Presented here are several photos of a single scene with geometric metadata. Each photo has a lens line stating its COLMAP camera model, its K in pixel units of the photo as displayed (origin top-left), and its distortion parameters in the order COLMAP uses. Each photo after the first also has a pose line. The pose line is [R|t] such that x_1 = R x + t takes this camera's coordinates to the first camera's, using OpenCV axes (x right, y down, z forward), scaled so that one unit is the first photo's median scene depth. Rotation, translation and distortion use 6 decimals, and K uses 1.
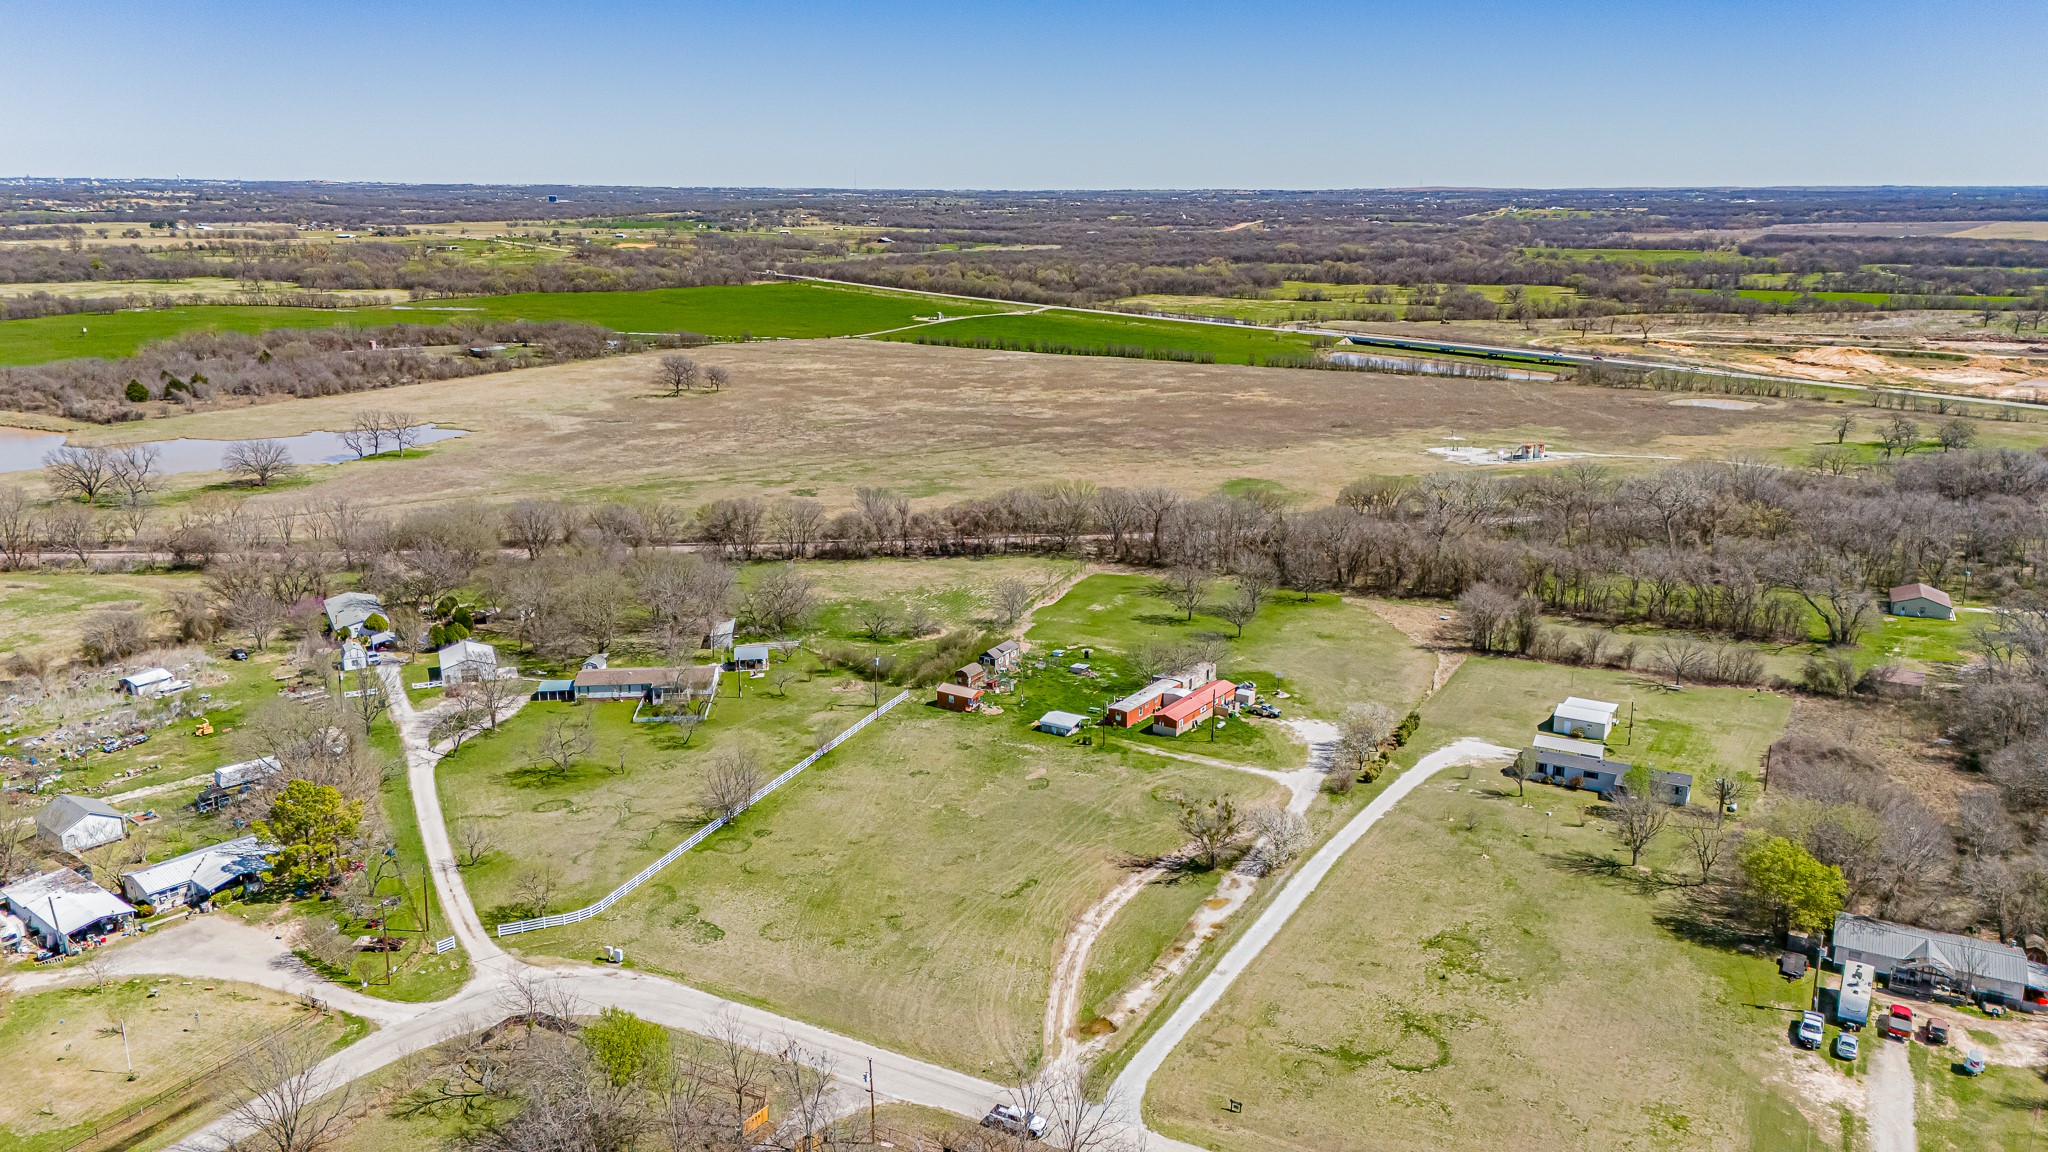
lens RADIAL K [[1496.6, 0, 1030.7], [0, 1496.6, 580.8], [0, 0, 1]] dist [0.090535, -0.091002]
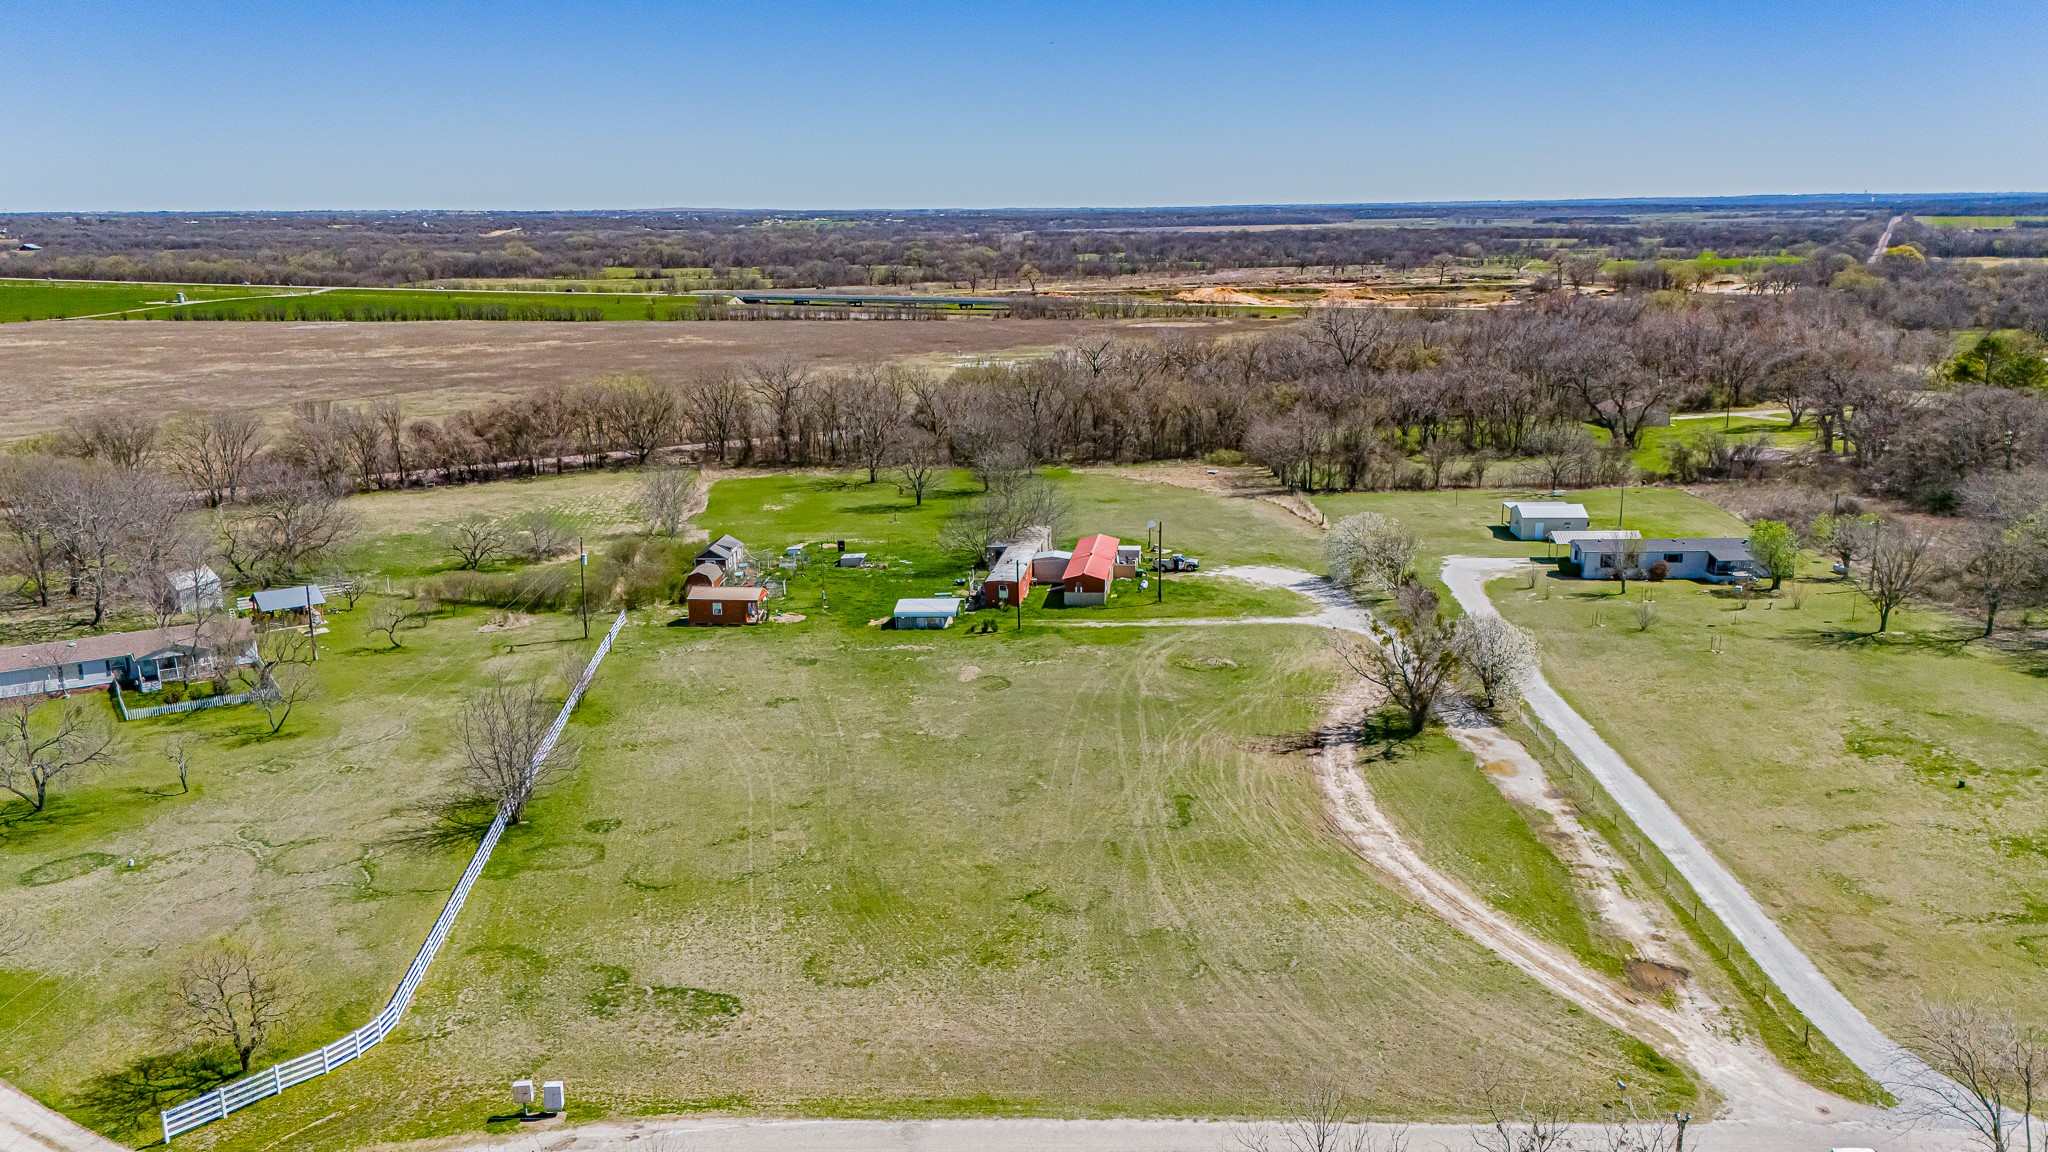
lens RADIAL K [[1573.6, 0, 1031.7], [0, 1573.6, 636.9], [0, 0, 1]] dist [0.064736, -0.041389]
pose [[0.891186, -0.129873, 0.434650, -0.224950], [0.127340, 0.991238, 0.035088, 0.087127], [-0.435399, 0.024079, 0.899915, 0.383046]]
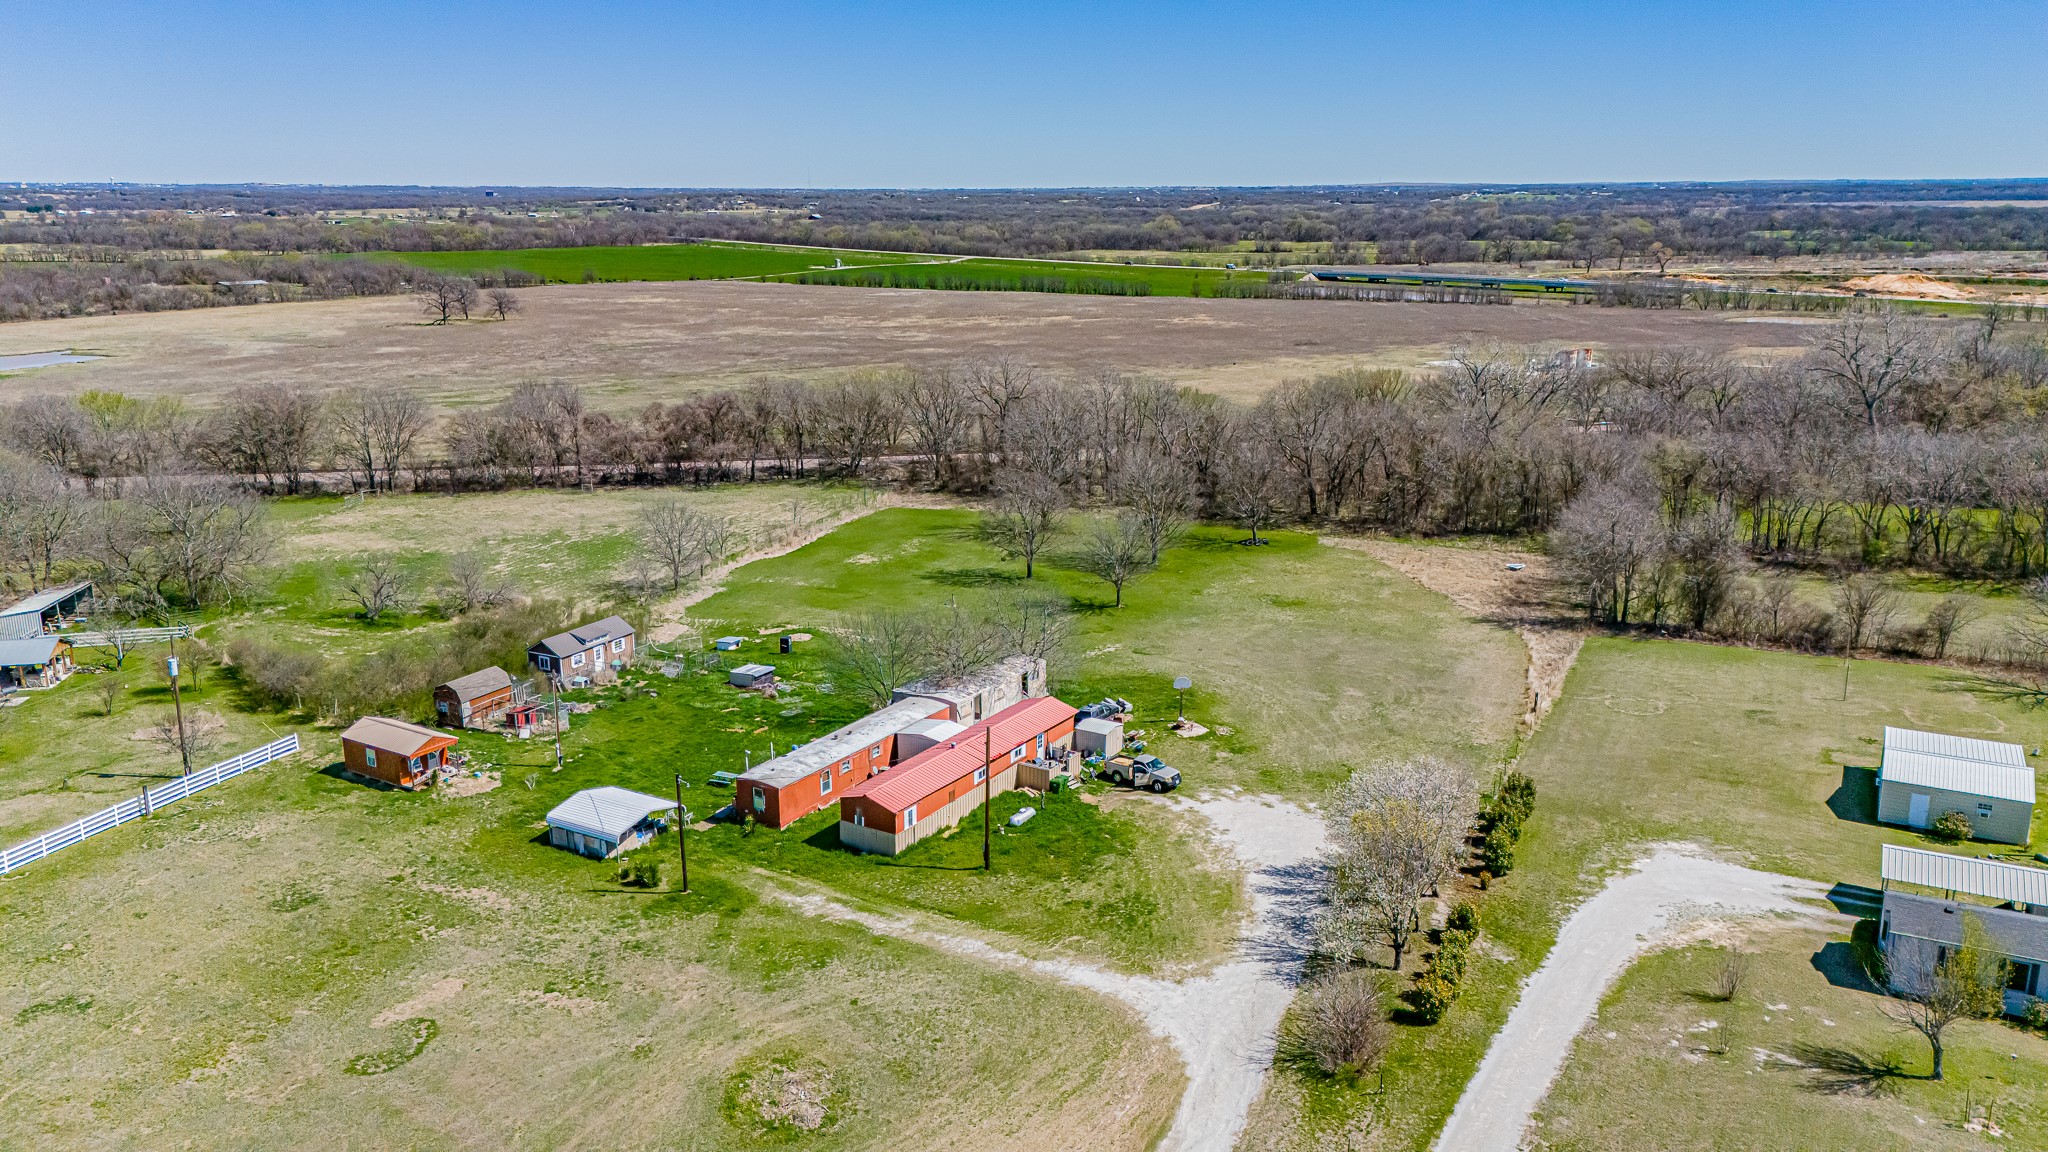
lens RADIAL K [[1496.6, 0, 1029.3], [0, 1496.6, 574.9], [0, 0, 1]] dist [0.090535, -0.091002]
pose [[0.999681, -0.012923, 0.021707, 0.119555], [0.013058, 0.999896, -0.006080, 0.035767], [-0.021626, 0.006362, 0.999746, 0.605415]]
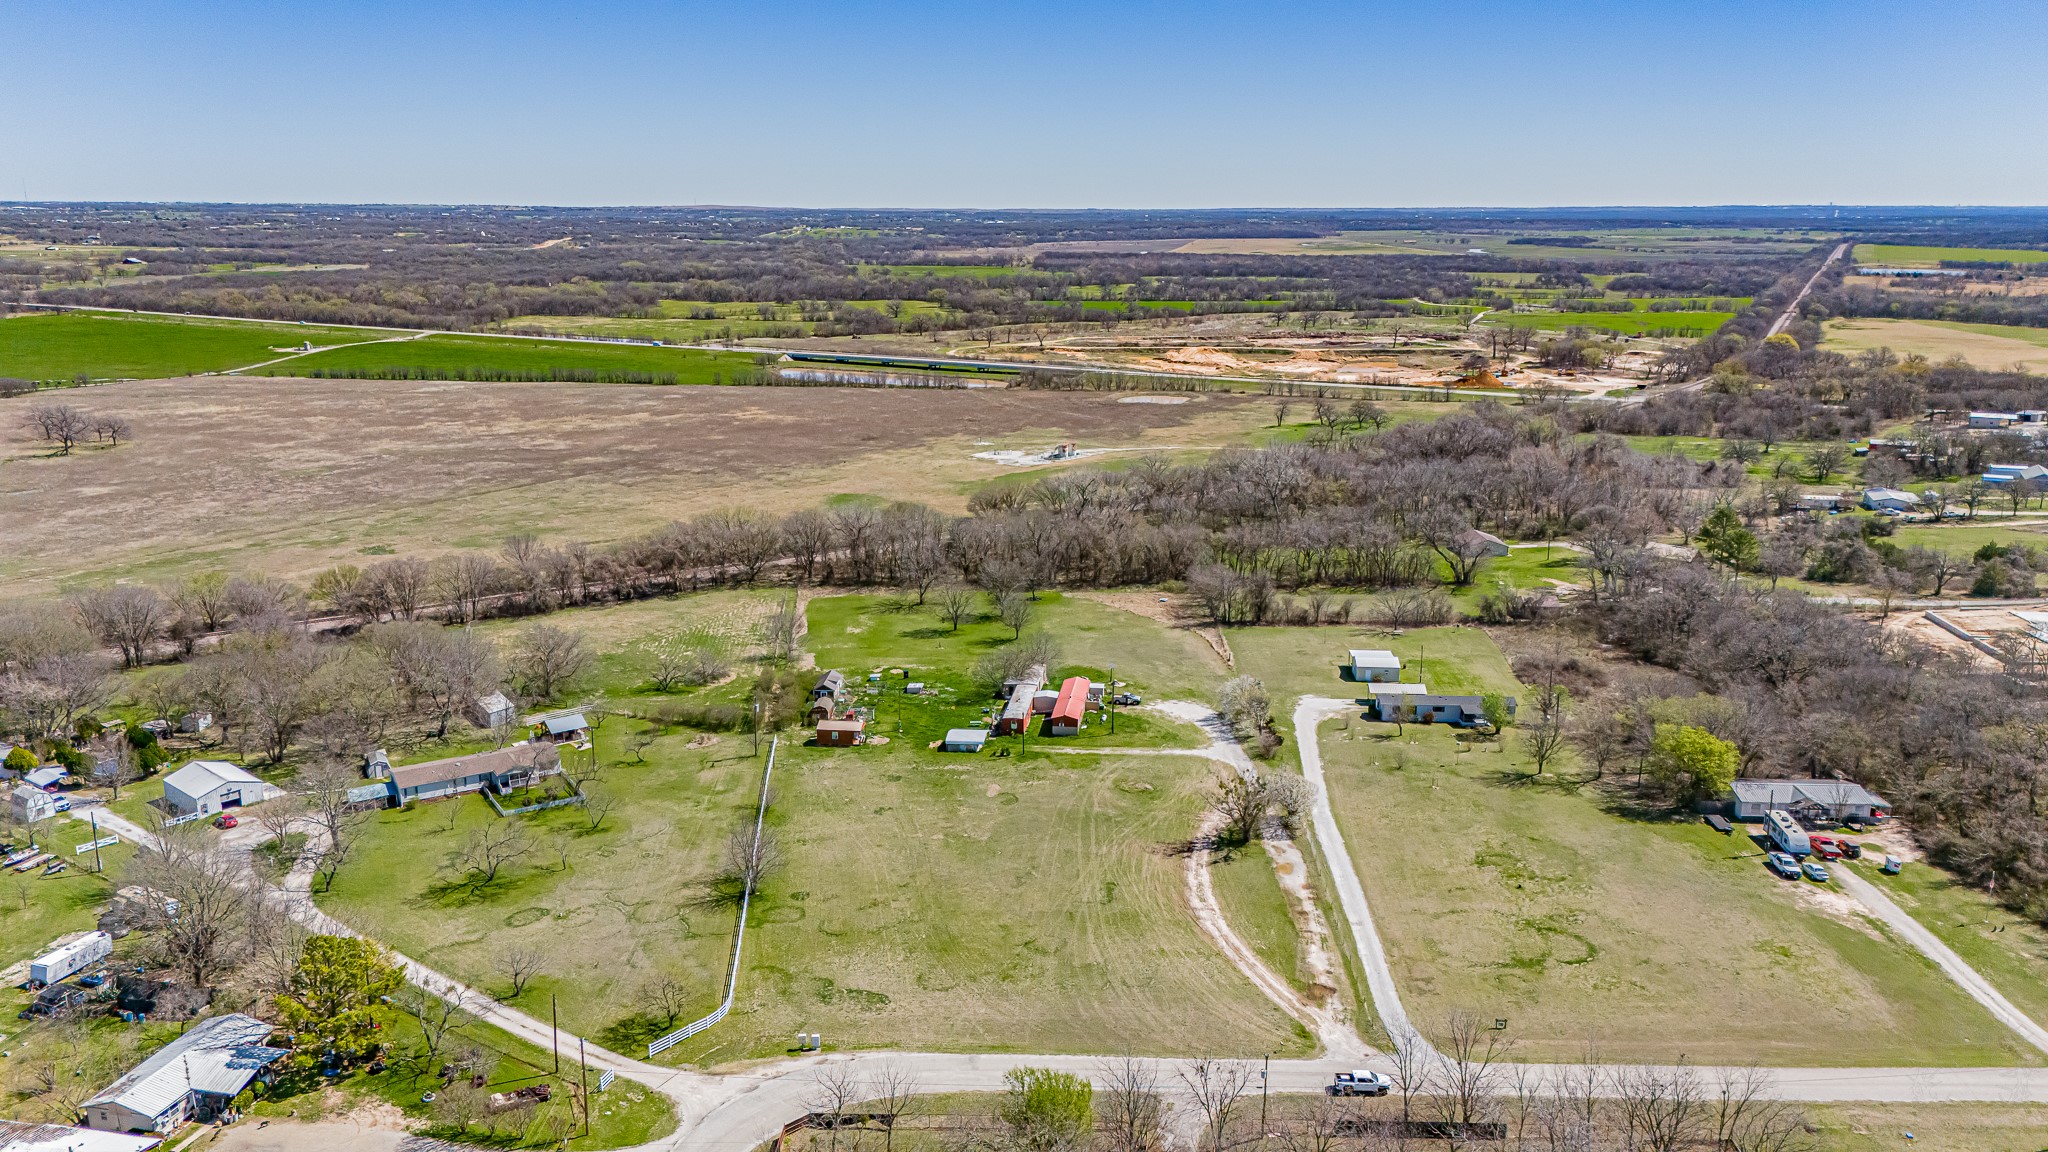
lens RADIAL K [[1496.6, 0, 1031.2], [0, 1496.6, 576.2], [0, 0, 1]] dist [0.090535, -0.091002]
pose [[0.894619, -0.106623, 0.433921, -0.360514], [0.112599, 0.993568, 0.011993, -0.021124], [-0.432409, 0.038130, 0.900871, 0.069119]]
